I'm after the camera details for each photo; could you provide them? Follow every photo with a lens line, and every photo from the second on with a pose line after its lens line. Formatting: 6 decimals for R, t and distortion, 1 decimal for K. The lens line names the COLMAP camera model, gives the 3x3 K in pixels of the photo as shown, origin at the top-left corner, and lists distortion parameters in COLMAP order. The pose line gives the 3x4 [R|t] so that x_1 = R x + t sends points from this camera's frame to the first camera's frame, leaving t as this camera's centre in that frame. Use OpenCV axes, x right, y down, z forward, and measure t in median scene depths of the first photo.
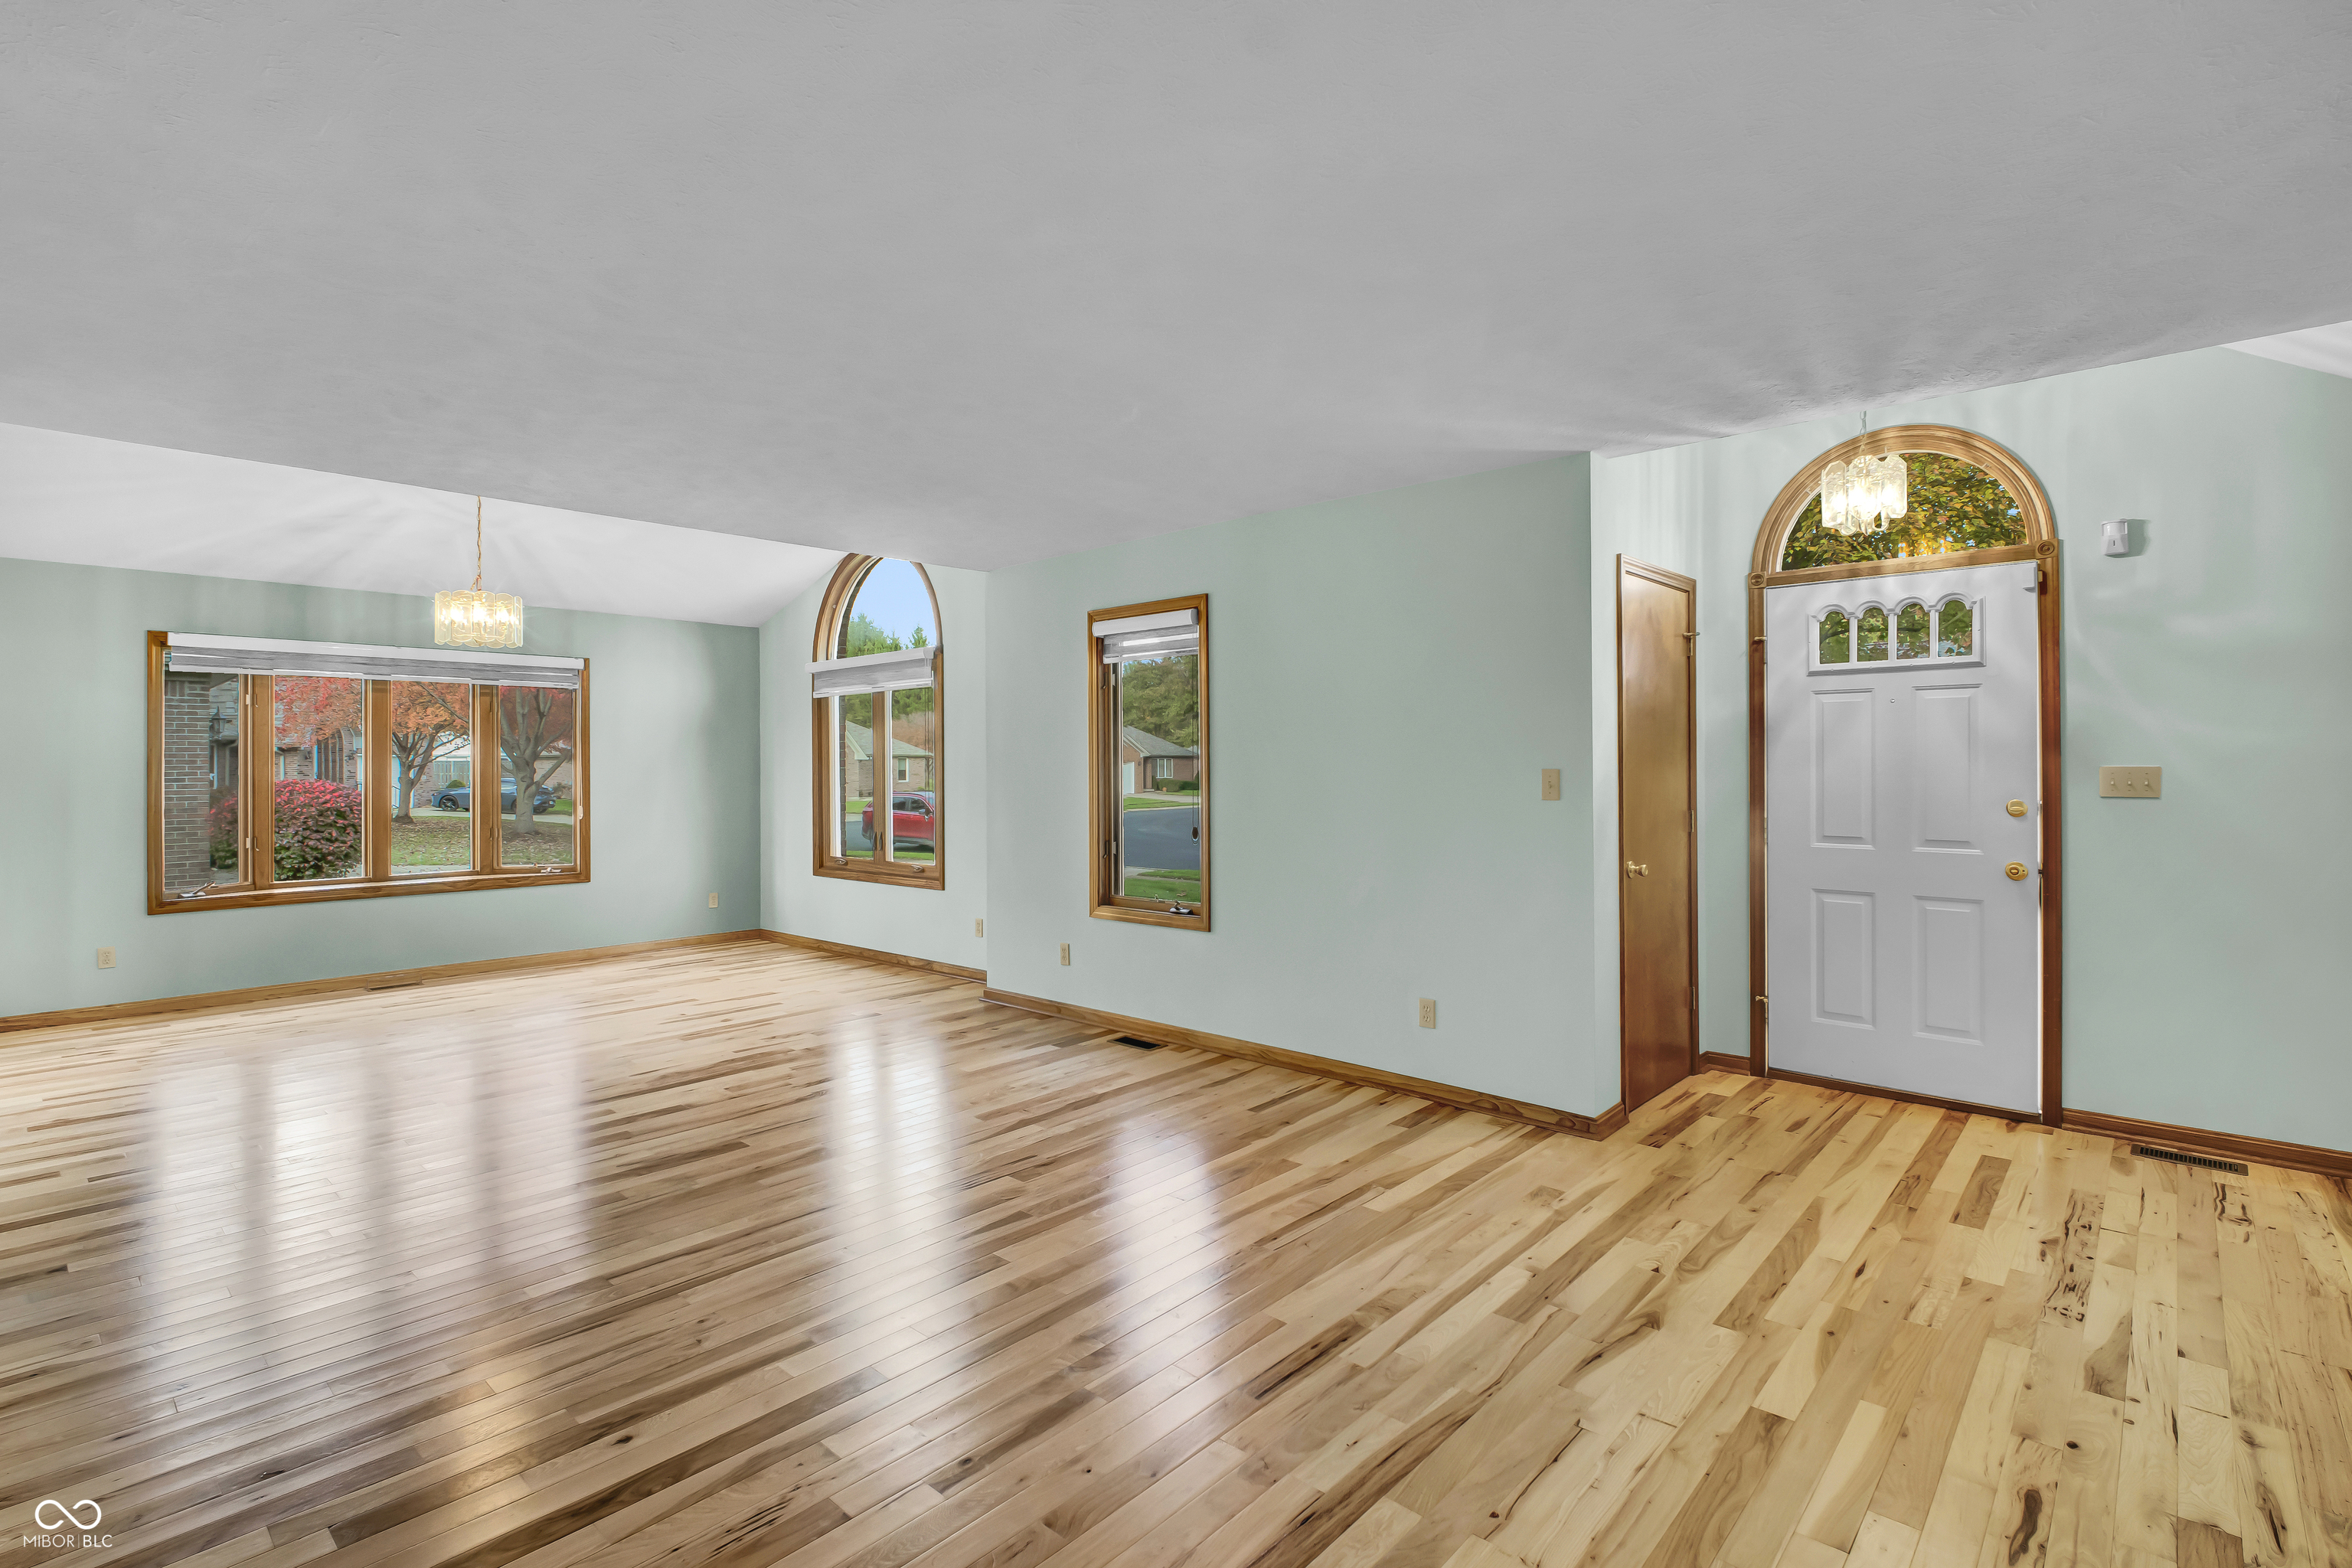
lens RADIAL K [[1104.2, 0, 1167.6], [0, 1104.2, 786.7], [0, 0, 1]] dist [0.004025, -0.008201]
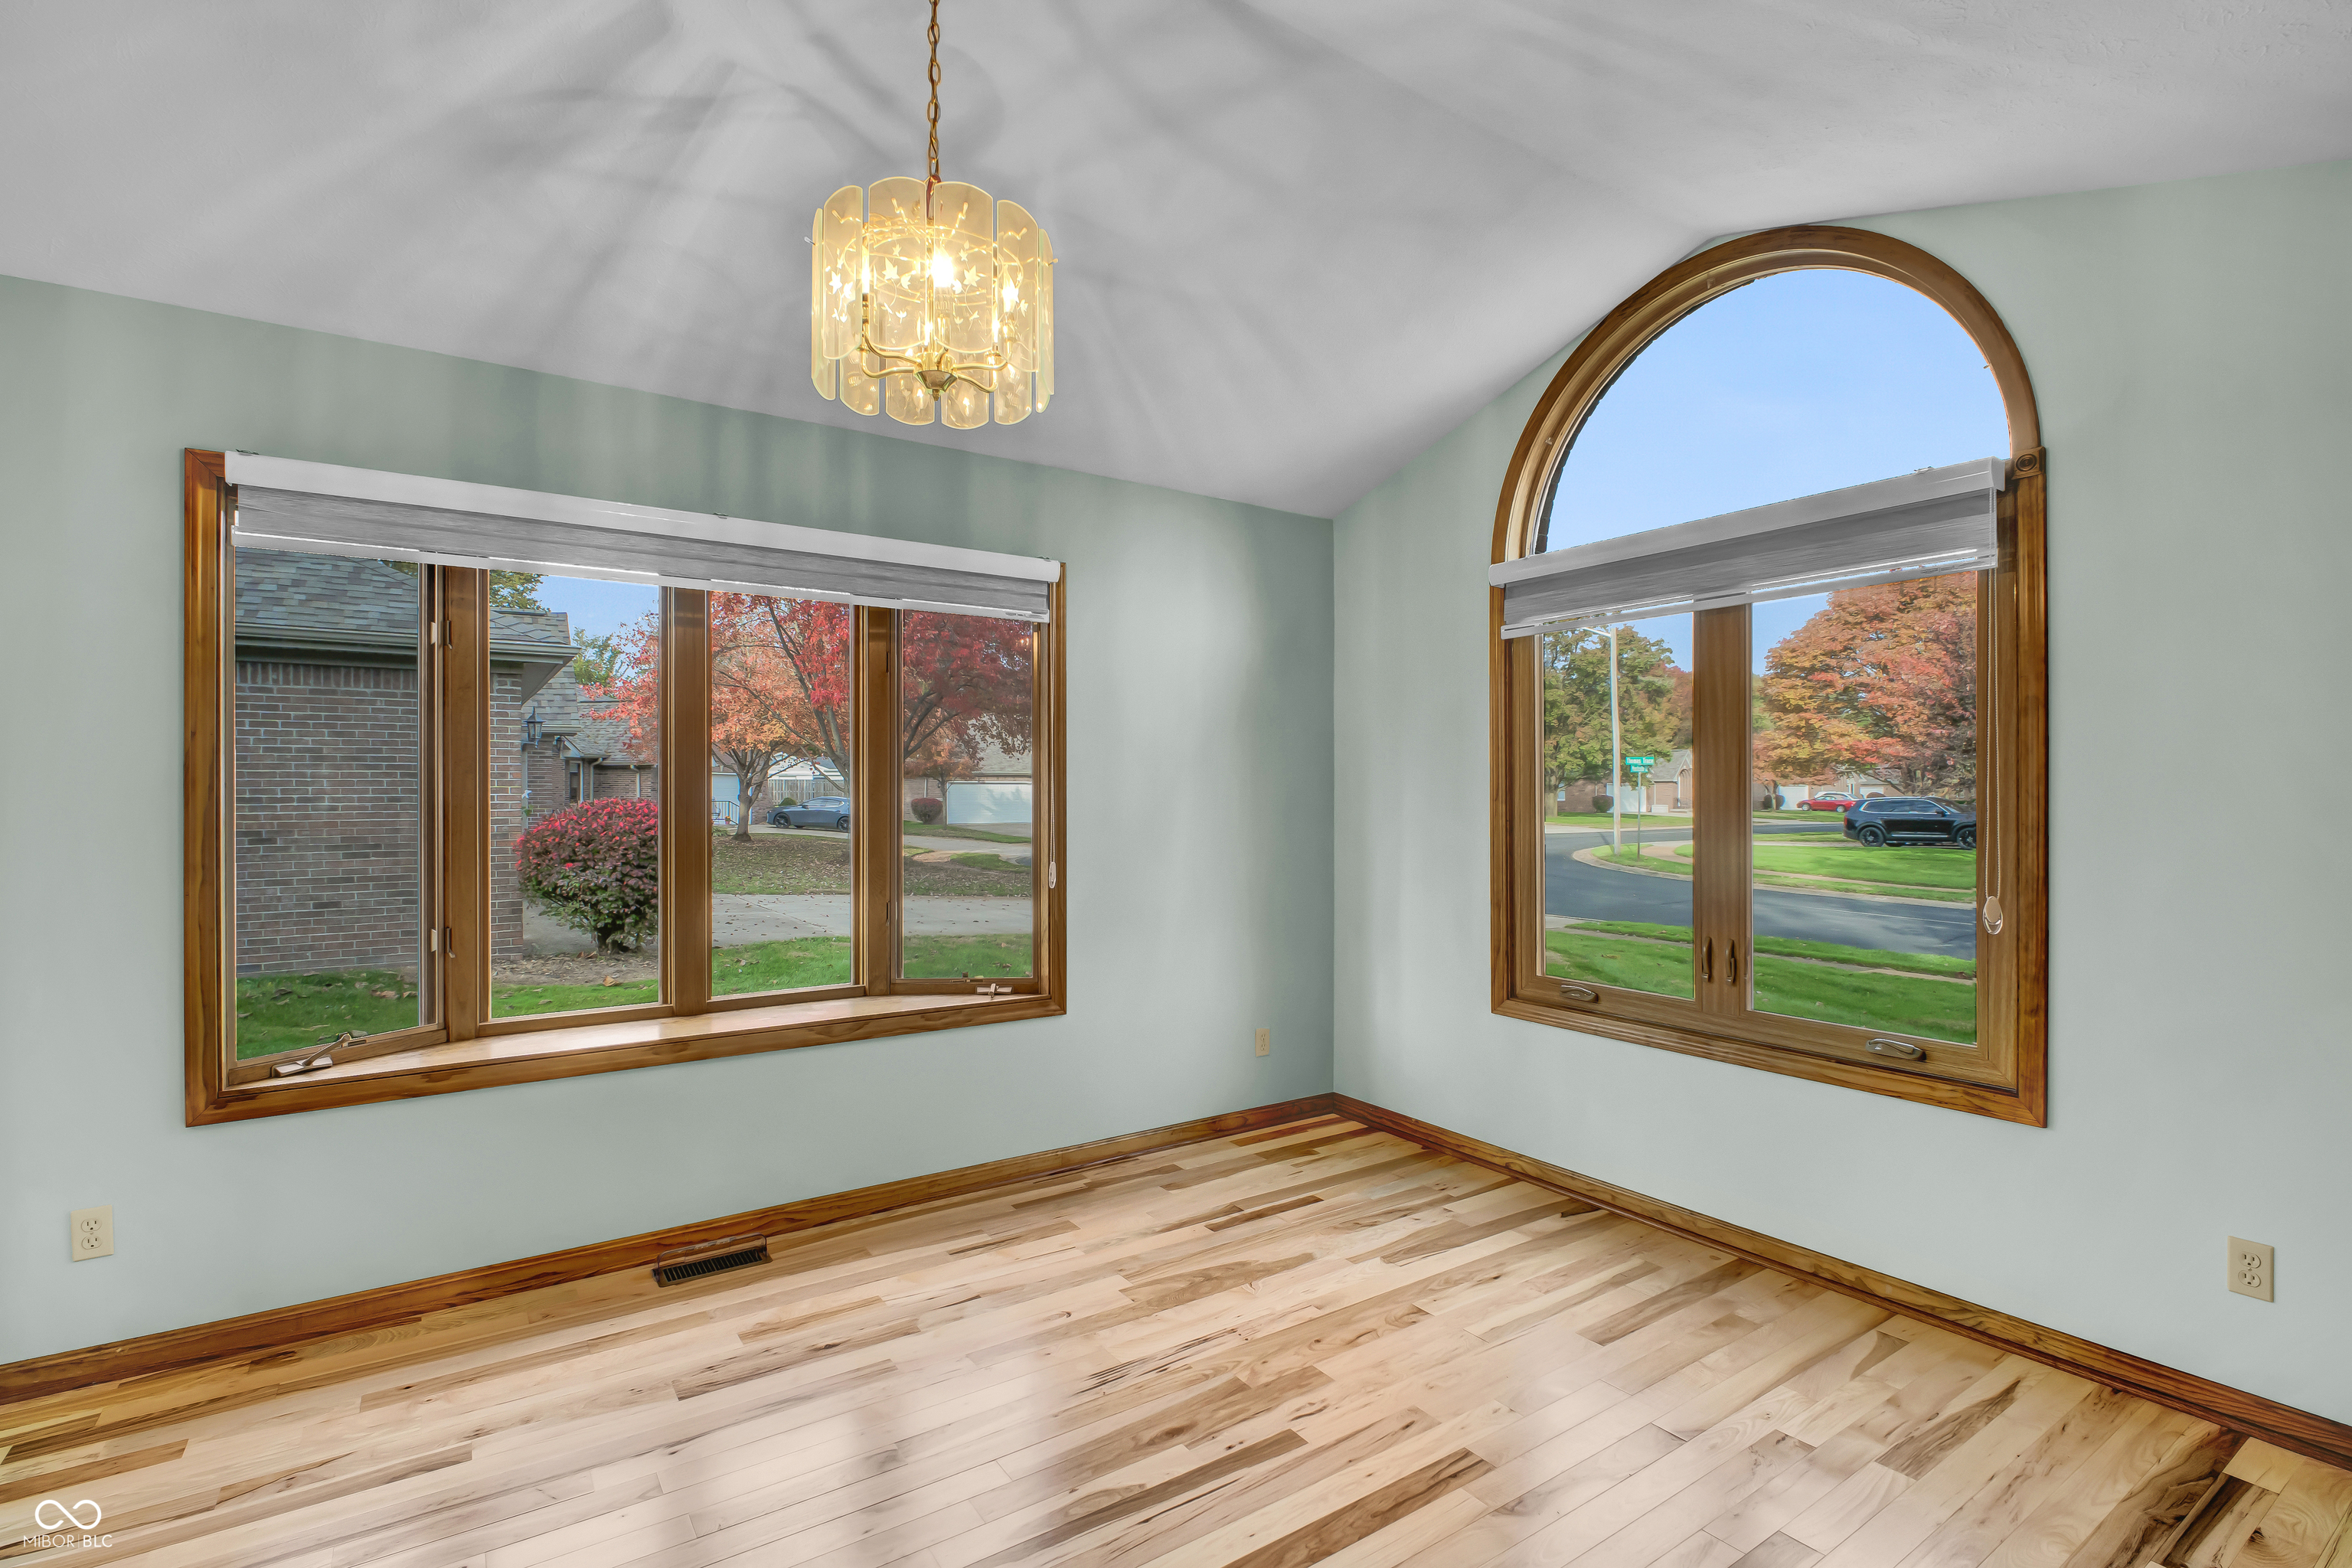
lens RADIAL K [[1096.5, 0, 1173.9], [0, 1096.5, 815.8], [0, 0, 1]] dist [0.010239, -0.008965]
pose [[0.973187, 0.009790, -0.229806, -0.342131], [-0.007908, 0.999927, 0.009110, -0.006912], [0.229879, -0.007048, 0.973194, 0.501327]]
